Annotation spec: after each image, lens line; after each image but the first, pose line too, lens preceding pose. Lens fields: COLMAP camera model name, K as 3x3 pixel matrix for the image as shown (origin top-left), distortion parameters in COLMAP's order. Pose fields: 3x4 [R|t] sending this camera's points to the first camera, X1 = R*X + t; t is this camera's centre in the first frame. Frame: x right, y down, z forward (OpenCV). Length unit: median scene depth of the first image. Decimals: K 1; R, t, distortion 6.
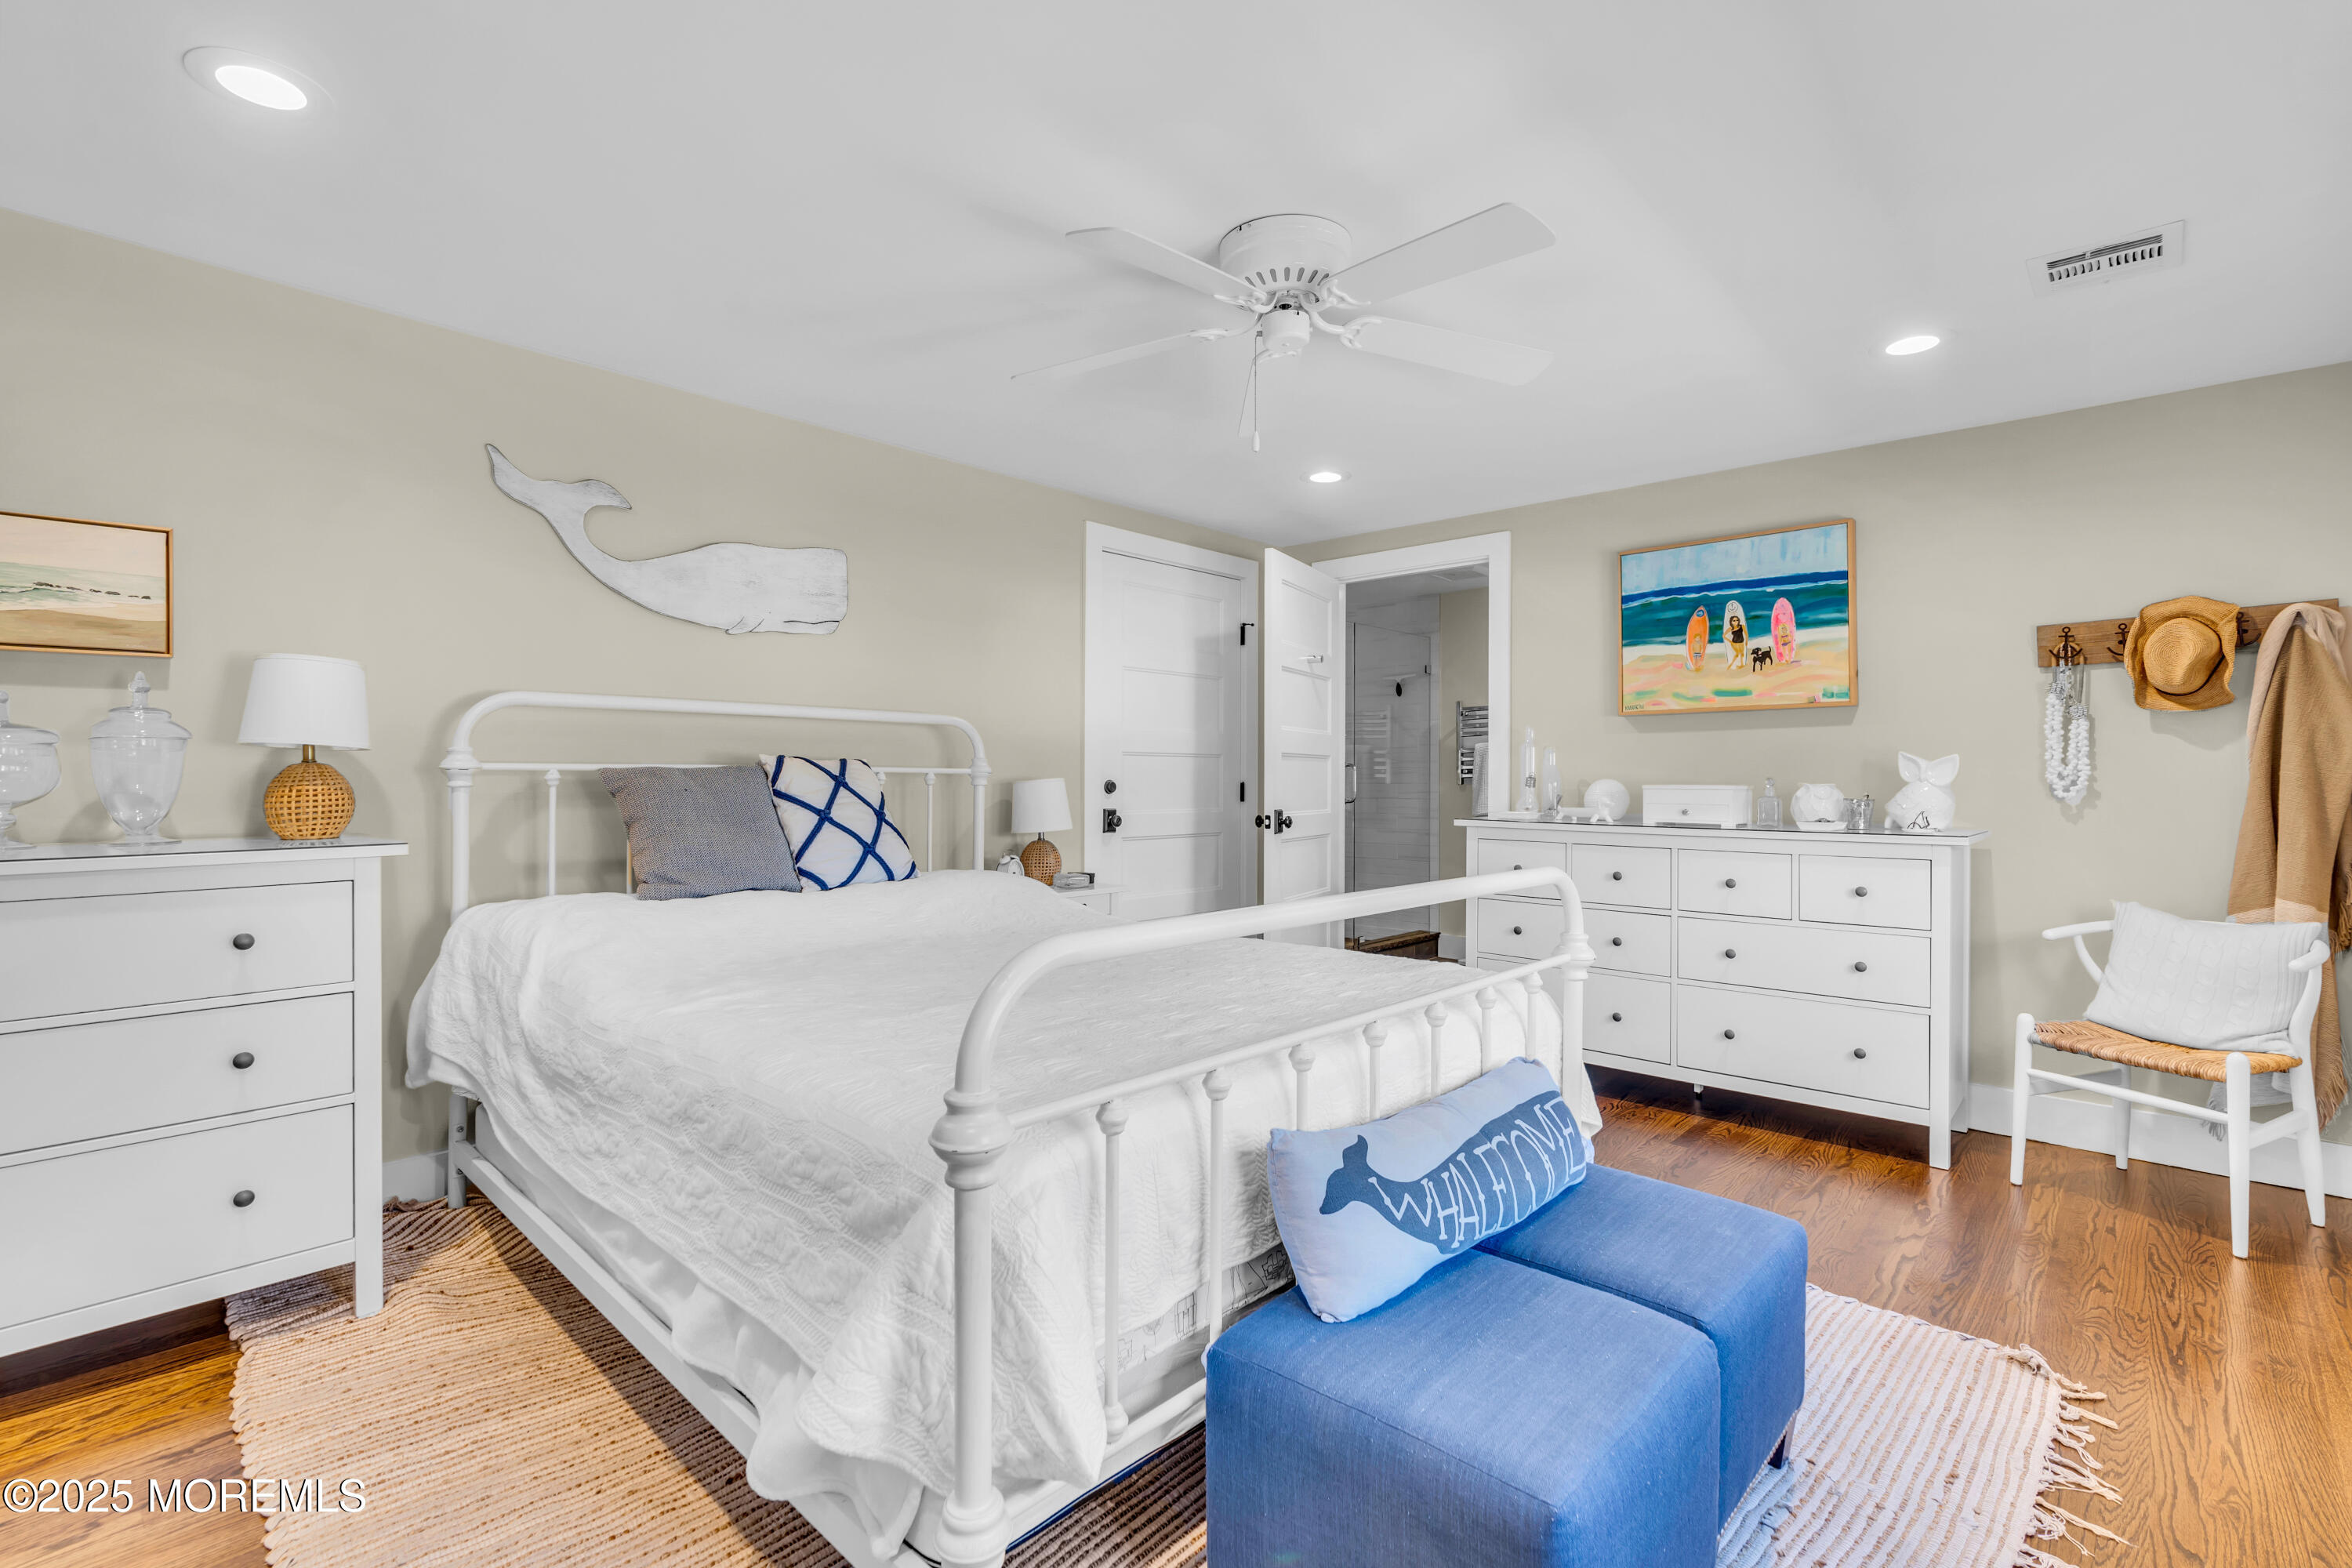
lens RADIAL K [[1061.3, 0, 1176.0], [0, 1061.3, 784.0], [0, 0, 1]] dist [-0.015270, 0.006204]
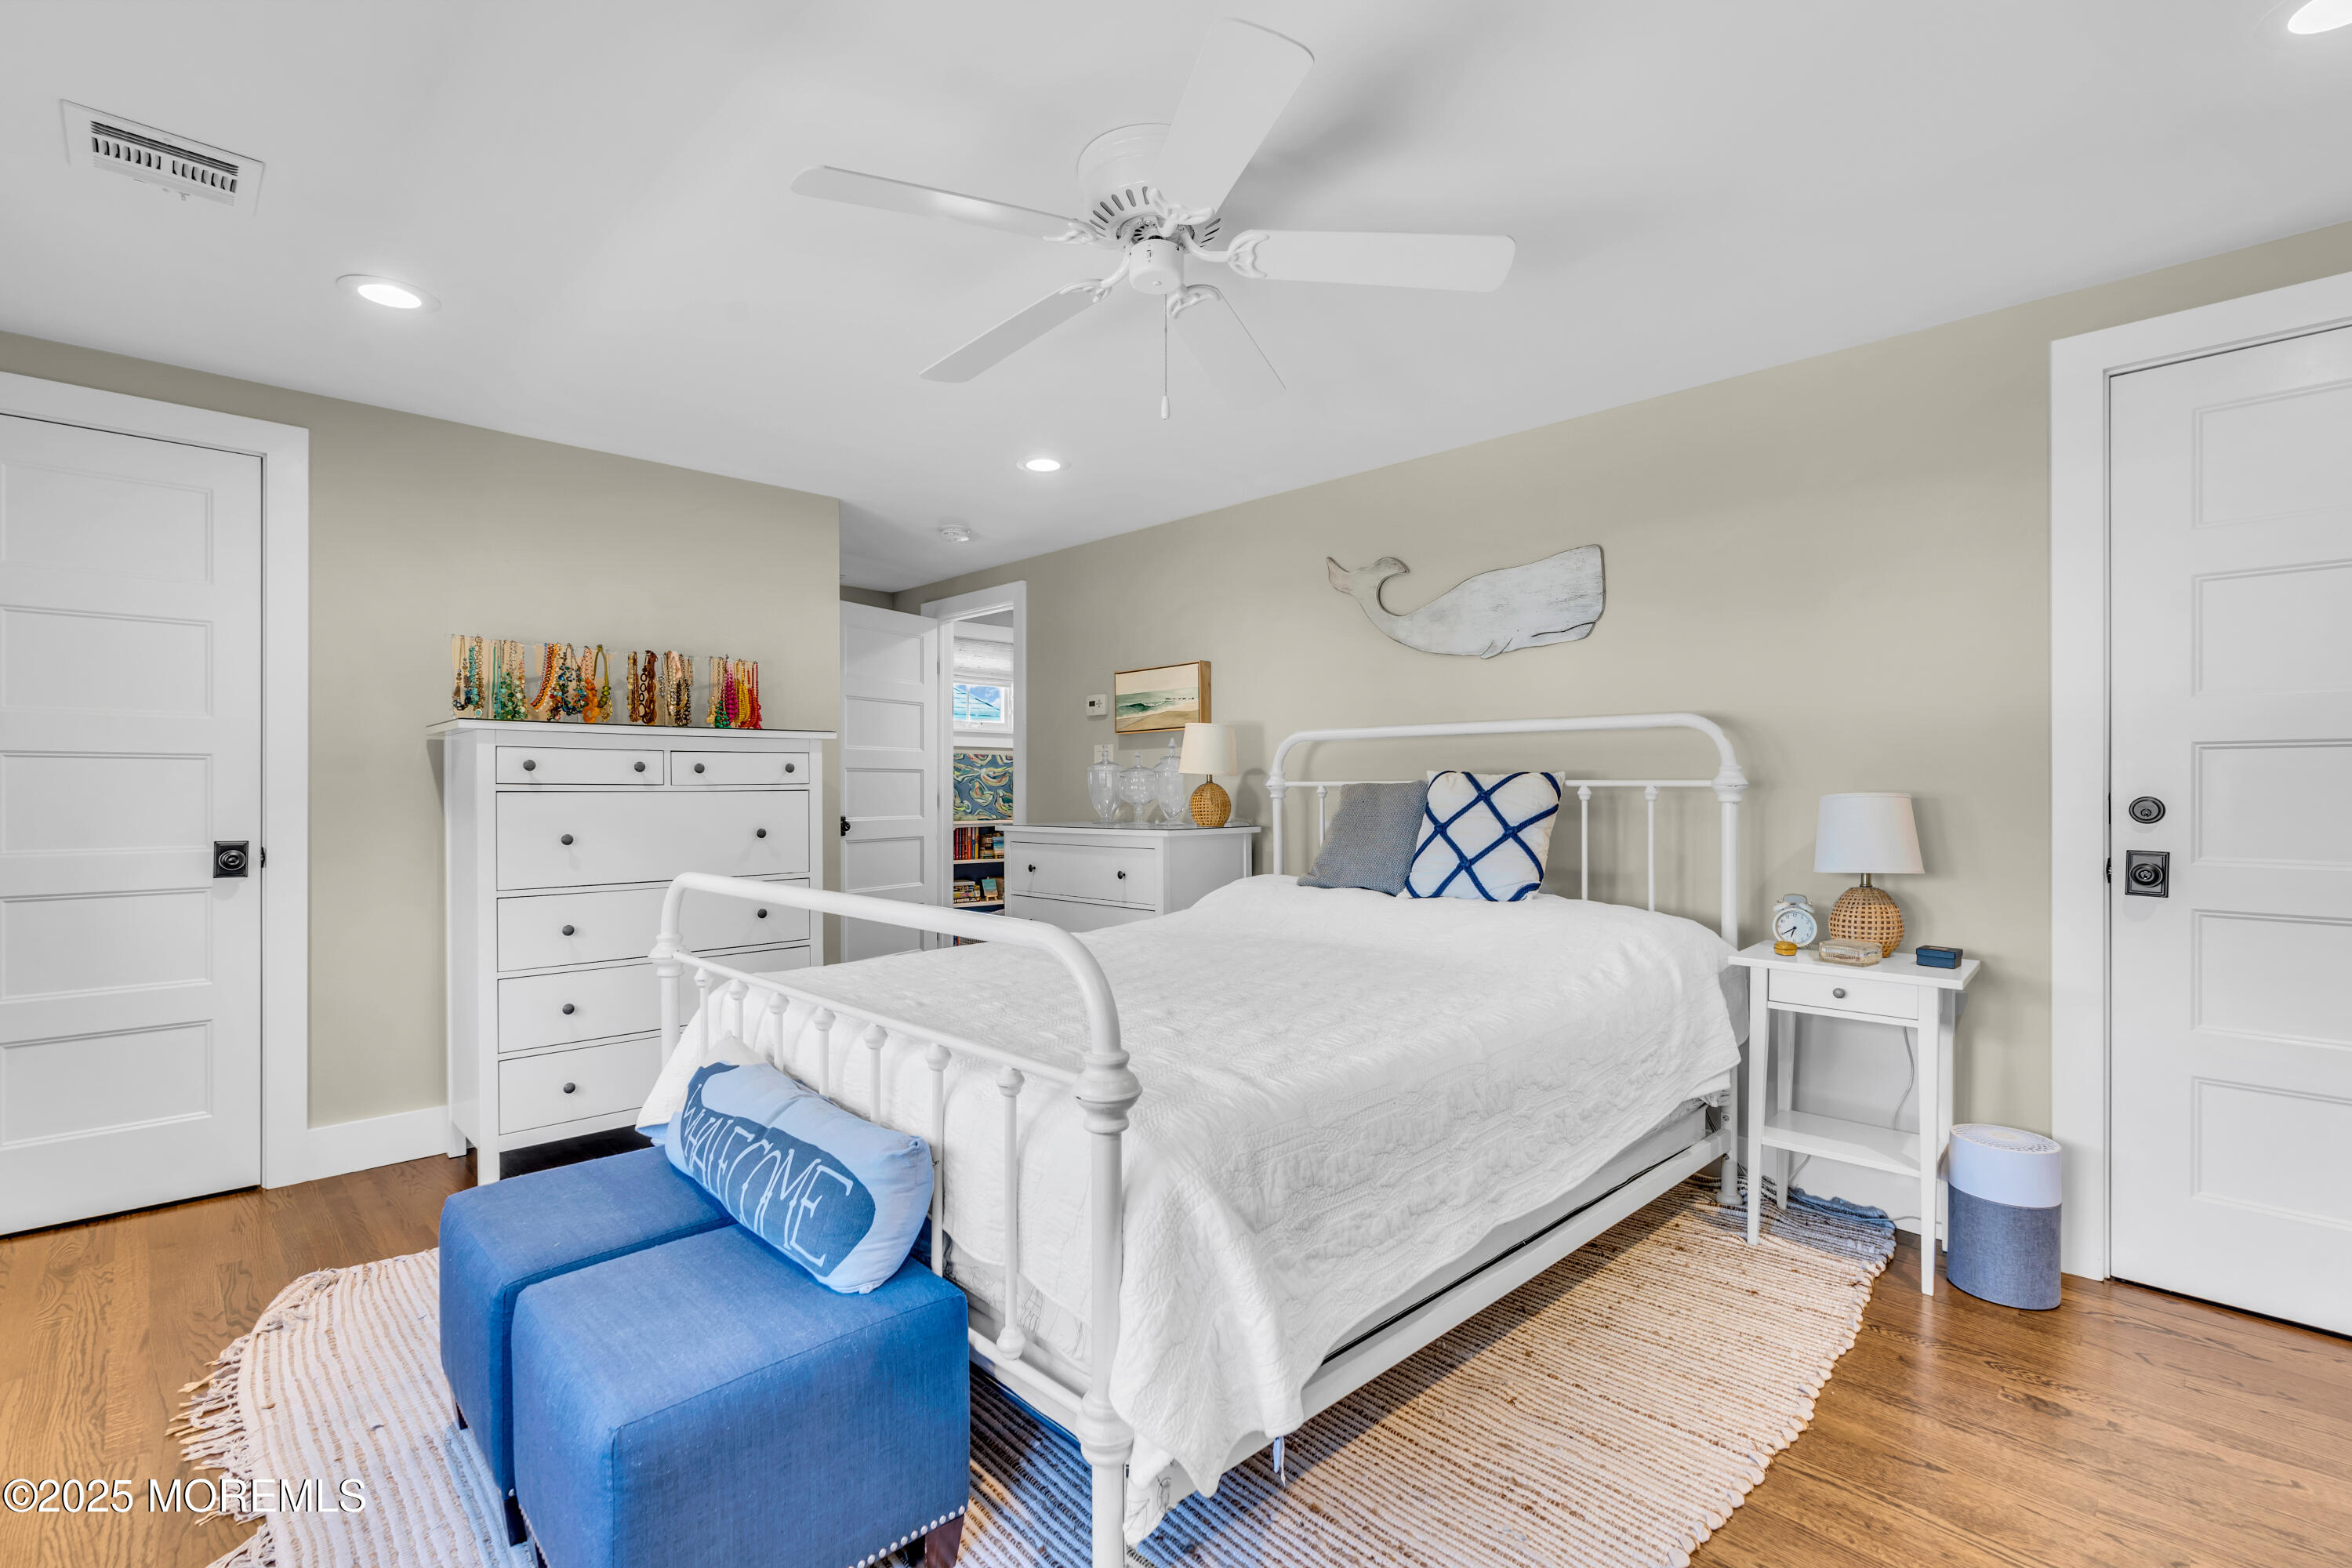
lens RADIAL K [[1061.3, 0, 1176.0], [0, 1061.3, 784.0], [0, 0, 1]] dist [-0.015270, 0.006204]
pose [[-0.049939, -0.007014, -0.998728, 0.785045], [-0.006694, 0.999955, -0.006688, -0.005493], [0.998730, 0.006352, -0.049984, 0.865874]]
